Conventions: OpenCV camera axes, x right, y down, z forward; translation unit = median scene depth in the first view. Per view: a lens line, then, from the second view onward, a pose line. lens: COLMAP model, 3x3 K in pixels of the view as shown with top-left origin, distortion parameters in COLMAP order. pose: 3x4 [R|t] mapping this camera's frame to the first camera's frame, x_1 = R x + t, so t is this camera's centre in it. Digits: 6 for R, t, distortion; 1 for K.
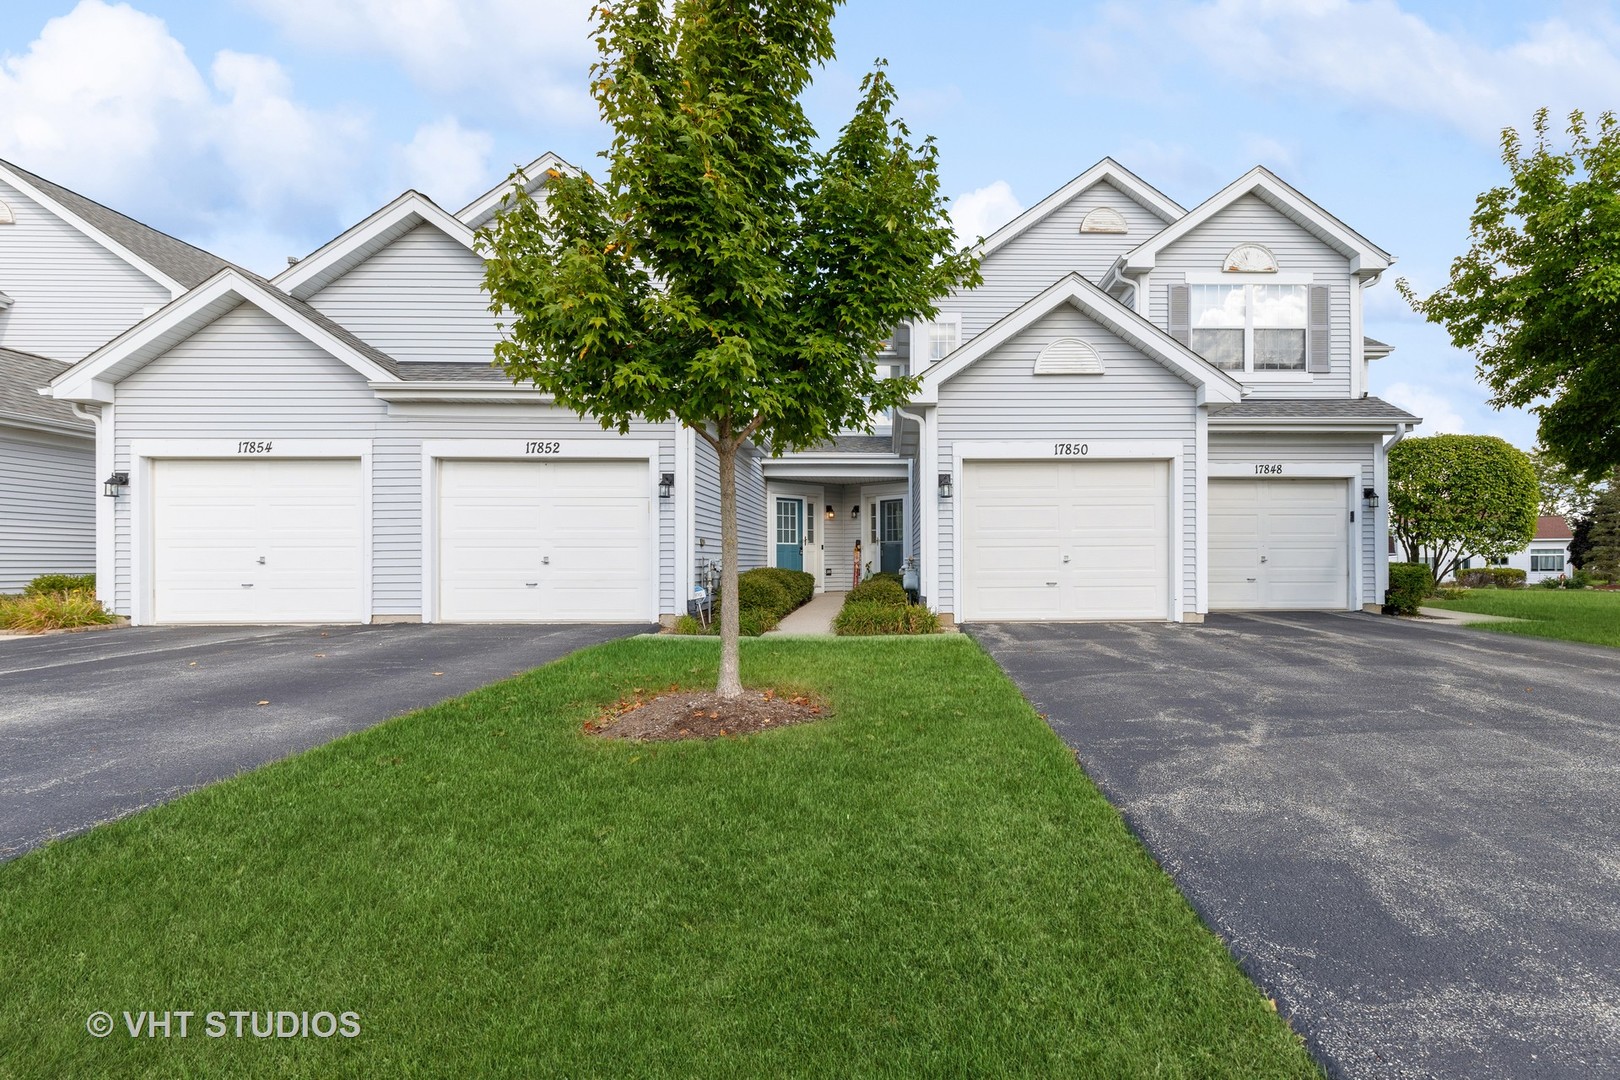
lens RADIAL K [[787.5, 0, 816.3], [0, 787.5, 549.9], [0, 0, 1]] dist [0.005991, -0.001483]
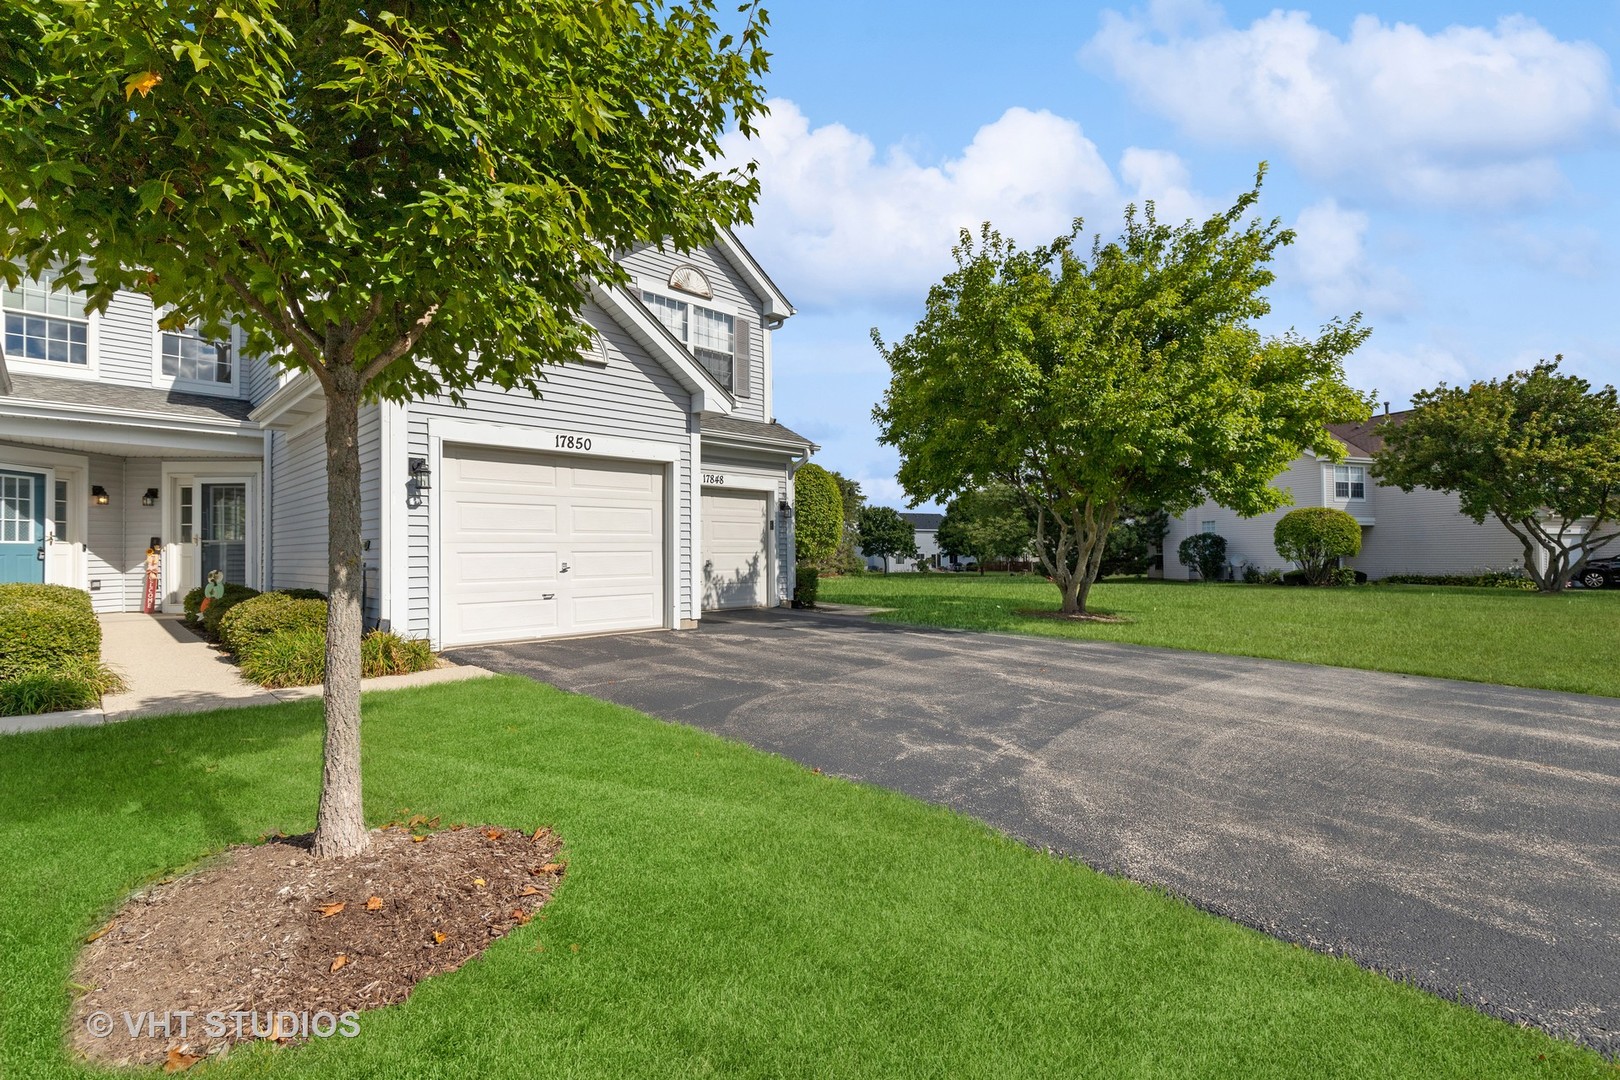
lens RADIAL K [[787.5, 0, 810.7], [0, 787.5, 537.6], [0, 0, 1]] dist [0.005991, -0.001483]
pose [[0.680609, 0.012487, 0.732540, -0.147156], [-0.002531, 0.999889, -0.014693, -0.009064], [-0.732642, 0.008146, 0.680565, 0.207890]]
